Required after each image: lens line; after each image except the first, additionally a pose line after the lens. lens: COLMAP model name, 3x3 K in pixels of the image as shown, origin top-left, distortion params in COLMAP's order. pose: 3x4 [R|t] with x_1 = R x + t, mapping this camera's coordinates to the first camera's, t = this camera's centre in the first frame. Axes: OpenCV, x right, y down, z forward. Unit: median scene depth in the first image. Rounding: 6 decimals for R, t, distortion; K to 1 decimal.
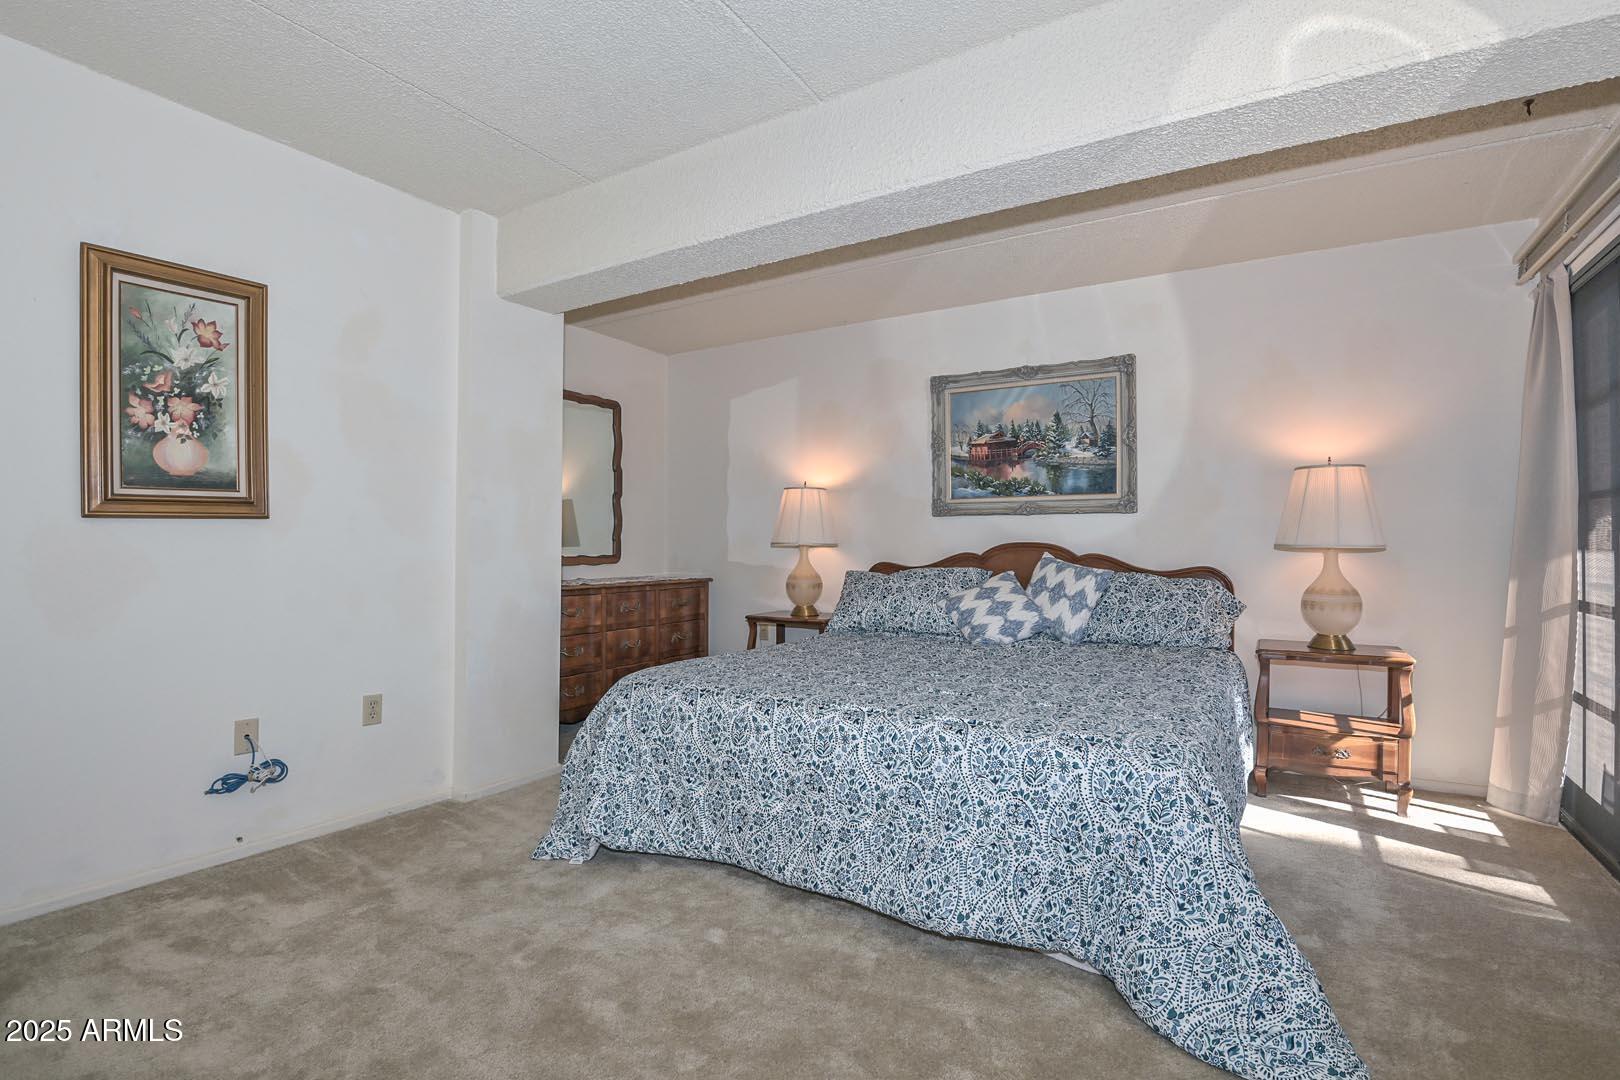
lens RADIAL K [[752.4, 0, 818.4], [0, 752.4, 541.6], [0, 0, 1]] dist [-0.031519, -0.000424]
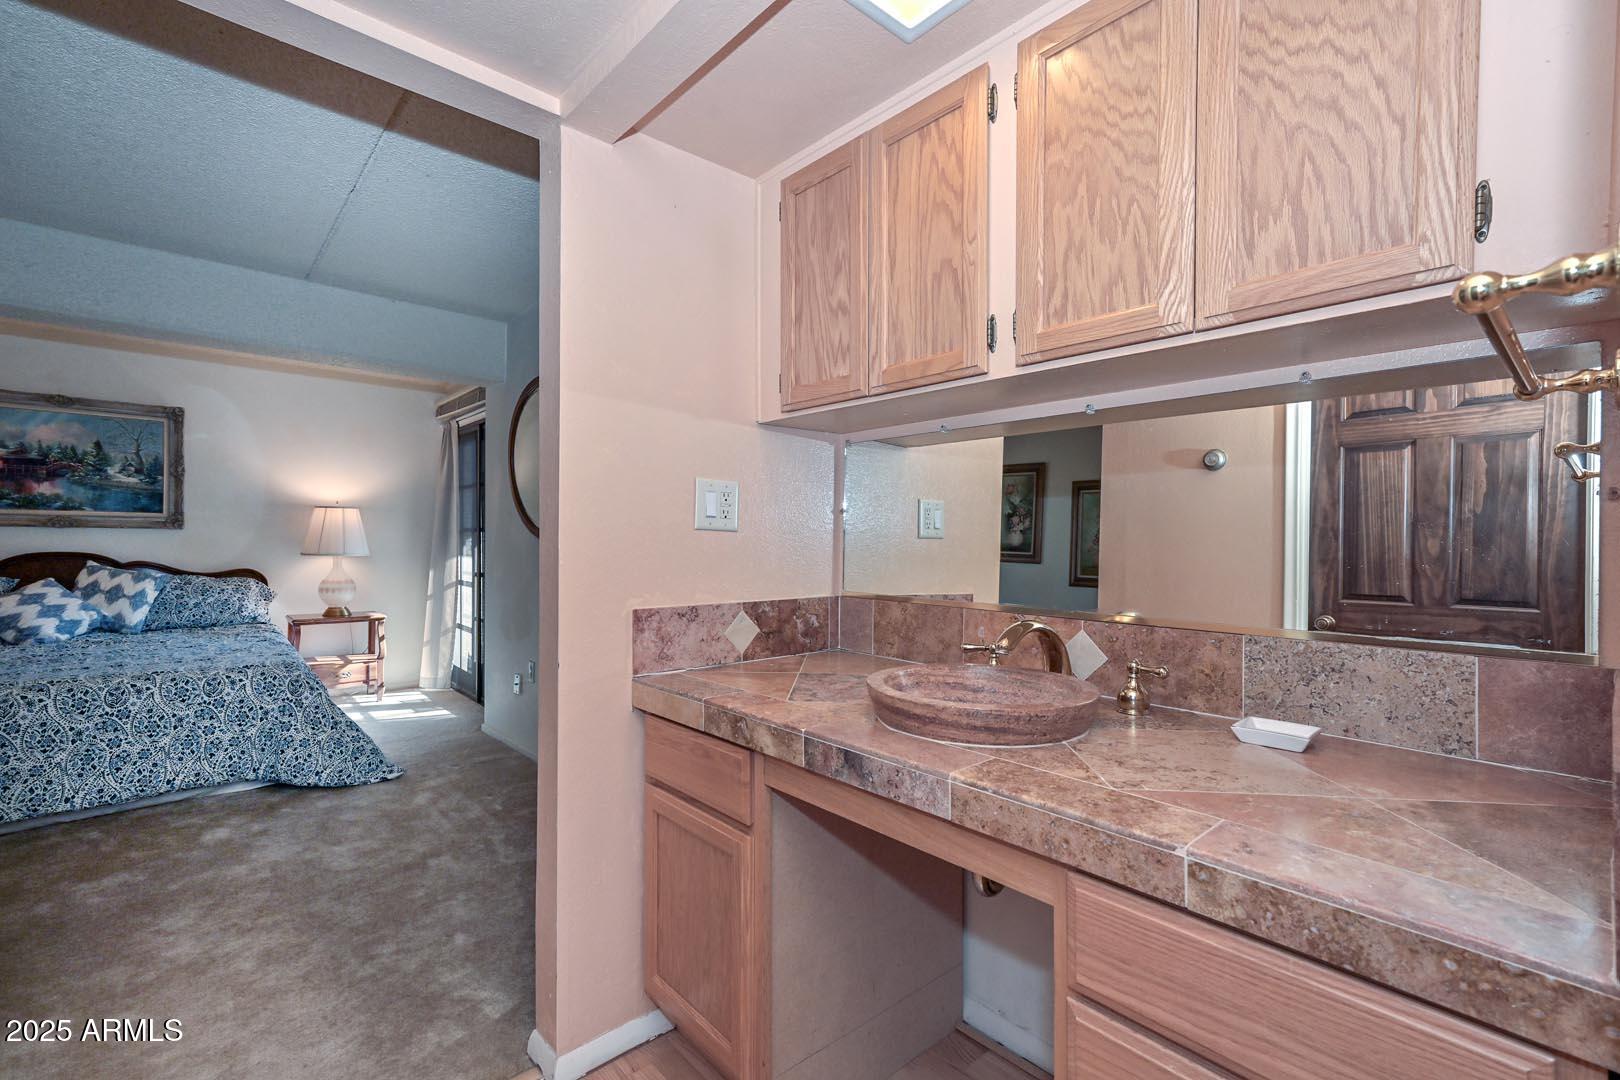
lens RADIAL K [[724.1, 0, 811.9], [0, 724.1, 540.8], [0, 0, 1]] dist [0.014116, 0.001556]
pose [[0.297888, 0.004821, 0.954589, -0.495128], [-0.009464, 0.999953, -0.002096, -0.027405], [-0.954554, -0.008410, 0.297919, -0.453604]]
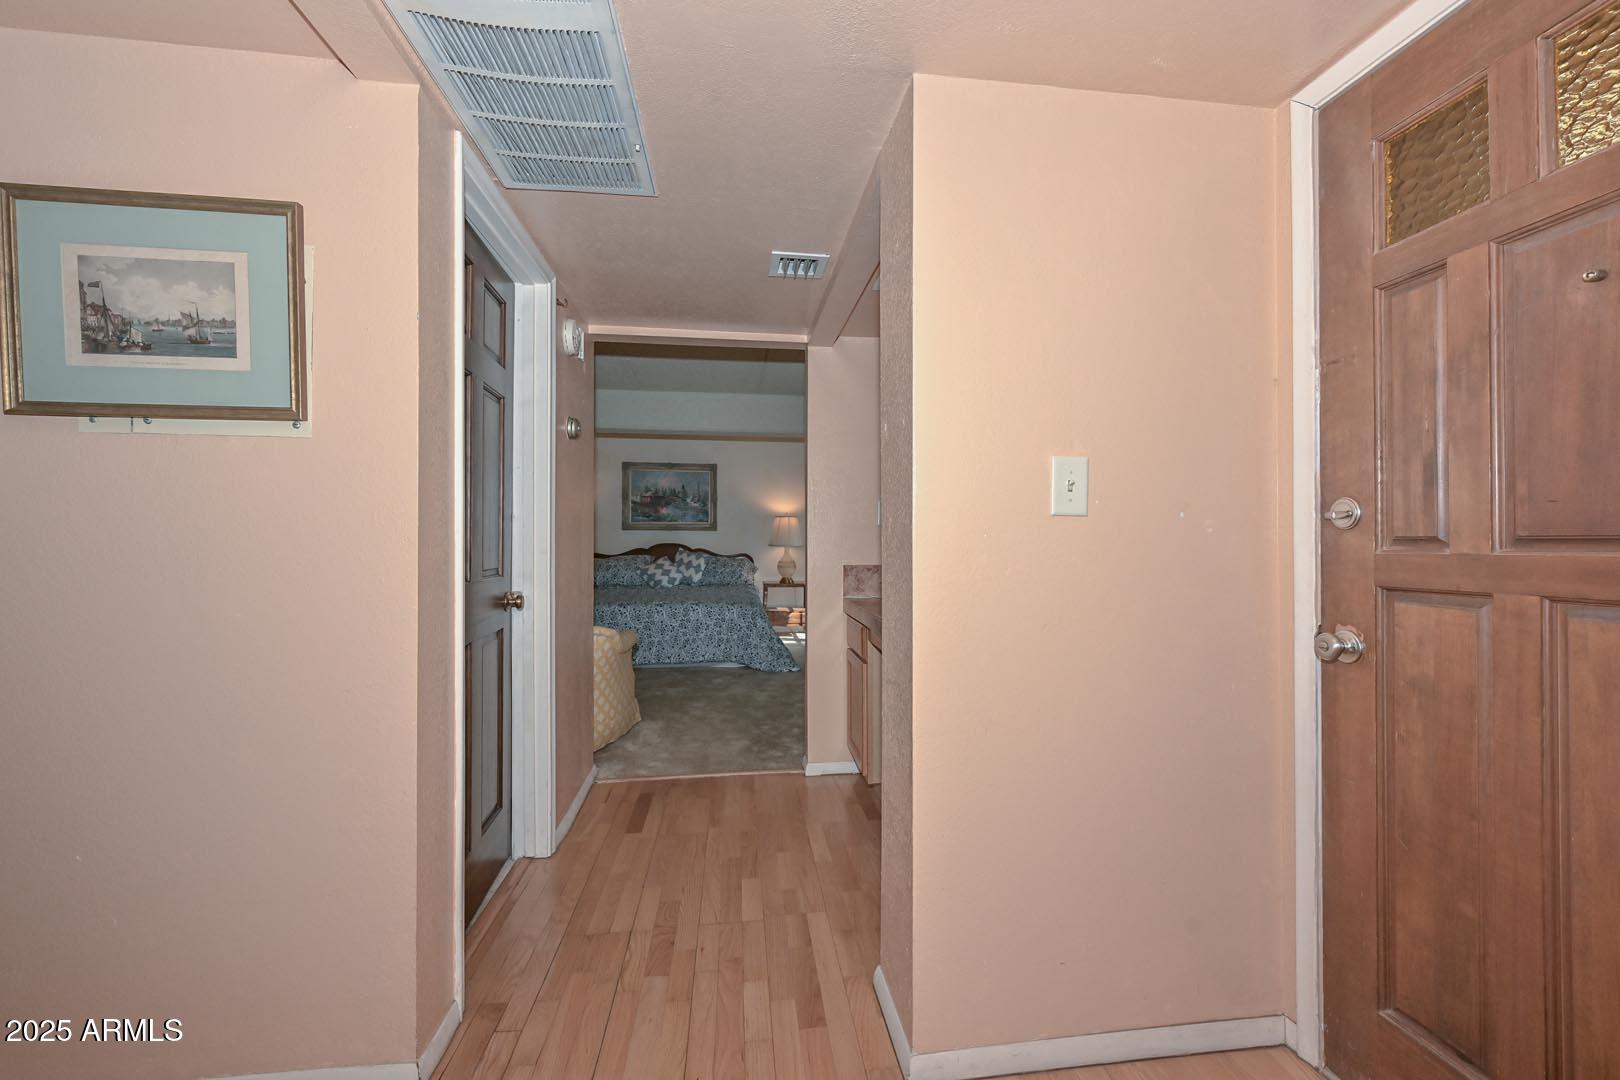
lens RADIAL K [[649.4, 0, 808.3], [0, 649.4, 534.9], [0, 0, 1]] dist [-0.000528, -0.000002]
pose [[0.786125, 0.005745, 0.618040, -0.647899], [-0.004411, 0.999983, -0.003684, -0.020876], [-0.618051, 0.000170, 0.786138, -0.831862]]
